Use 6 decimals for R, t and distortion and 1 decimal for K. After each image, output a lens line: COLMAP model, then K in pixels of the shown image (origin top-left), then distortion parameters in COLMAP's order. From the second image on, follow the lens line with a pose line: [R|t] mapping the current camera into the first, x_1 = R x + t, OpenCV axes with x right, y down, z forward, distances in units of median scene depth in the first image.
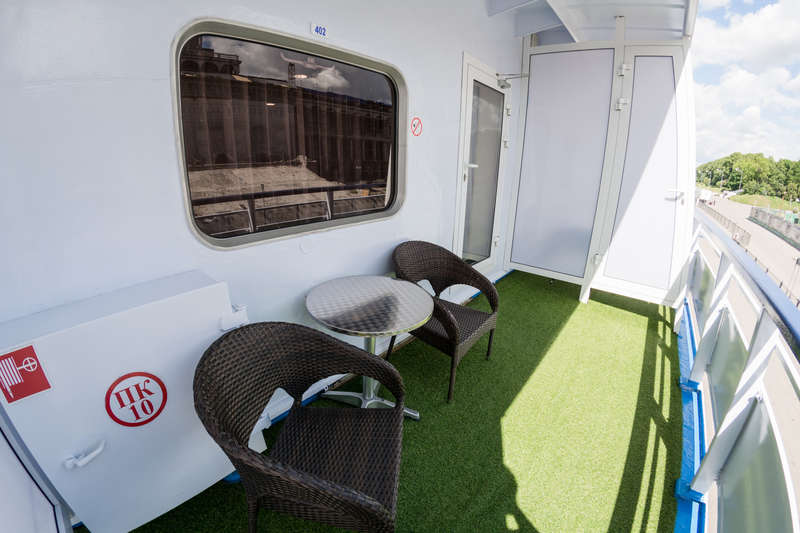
lens RADIAL K [[328.4, 0, 400.0], [0, 328.4, 266.5], [0, 0, 1]] dist [-0.138070, 0.014280]
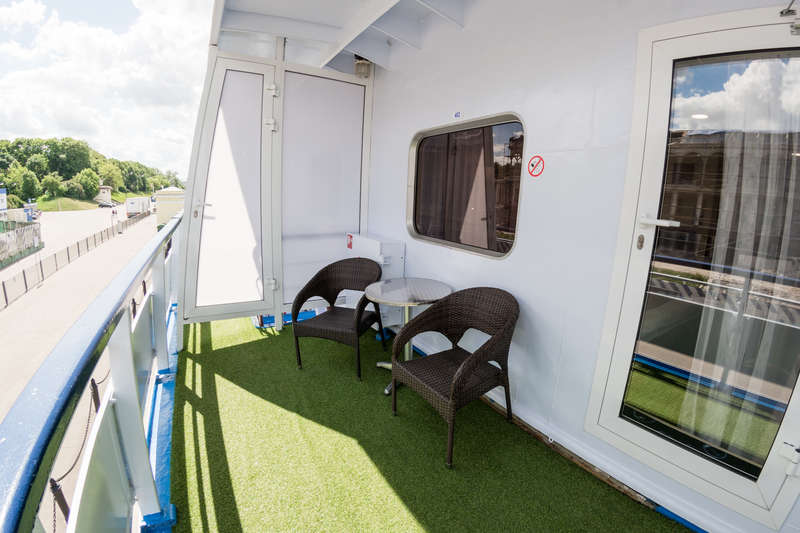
lens RADIAL K [[328.4, 0, 400.0], [0, 328.4, 266.5], [0, 0, 1]] dist [-0.138070, 0.014280]
pose [[-0.315636, 0.162475, -0.934867, 0.988084], [-0.336018, 0.902249, 0.270255, -0.303192], [0.887393, 0.399434, -0.230188, 0.980816]]
